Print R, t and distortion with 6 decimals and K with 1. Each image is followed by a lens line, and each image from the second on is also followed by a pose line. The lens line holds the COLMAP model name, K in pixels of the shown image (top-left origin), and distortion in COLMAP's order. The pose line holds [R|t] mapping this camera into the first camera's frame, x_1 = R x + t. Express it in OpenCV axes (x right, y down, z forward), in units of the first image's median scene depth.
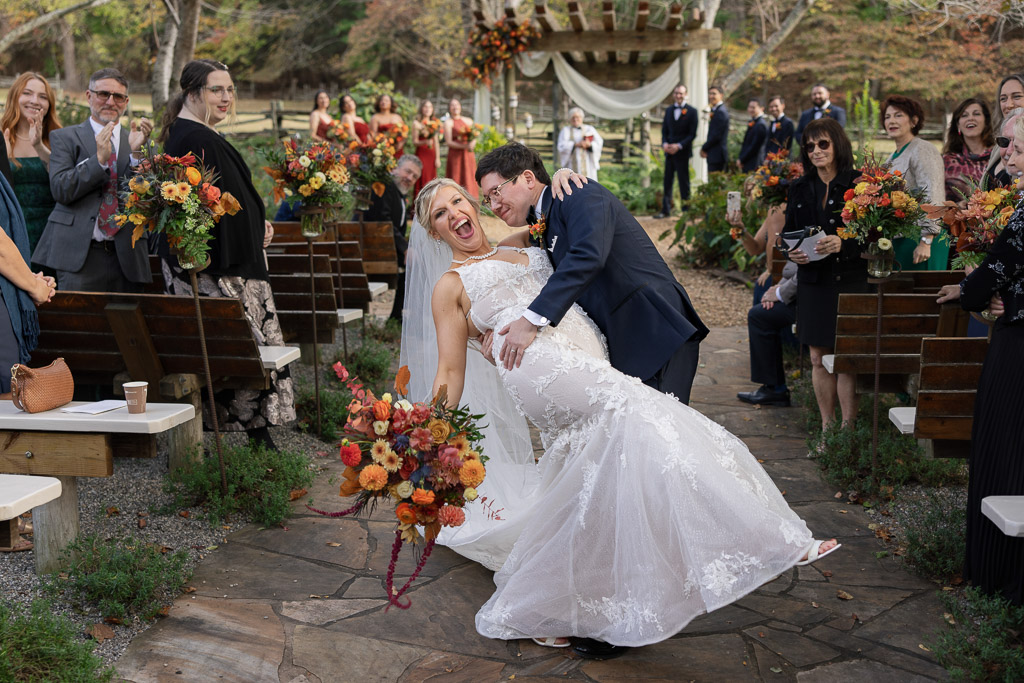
lens RADIAL K [[1212.4, 0, 476.9], [0, 1212.4, 342.2], [0, 0, 1]] dist [-0.011173, 0.045411]
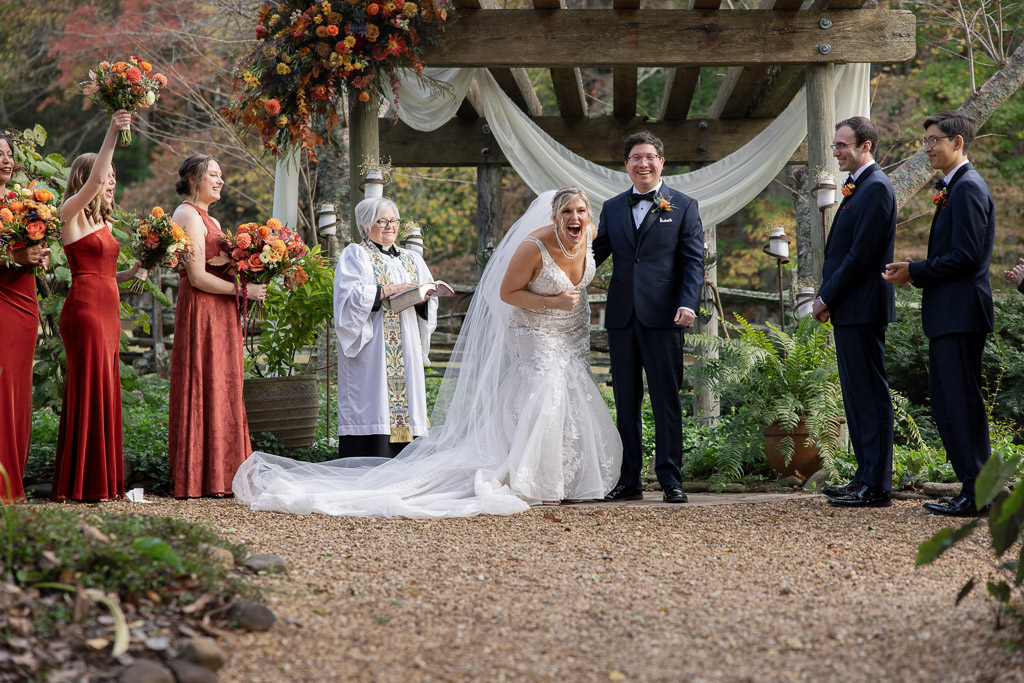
lens RADIAL K [[1938.4, 0, 580.7], [0, 1938.4, 340.6], [0, 0, 1]] dist [0.031450, 0.042753]
pose [[0.992741, 0.014845, 0.119349, 0.030354], [0.008638, 0.980989, -0.193869, -0.047319], [-0.119958, 0.193493, 0.973740, 0.556722]]
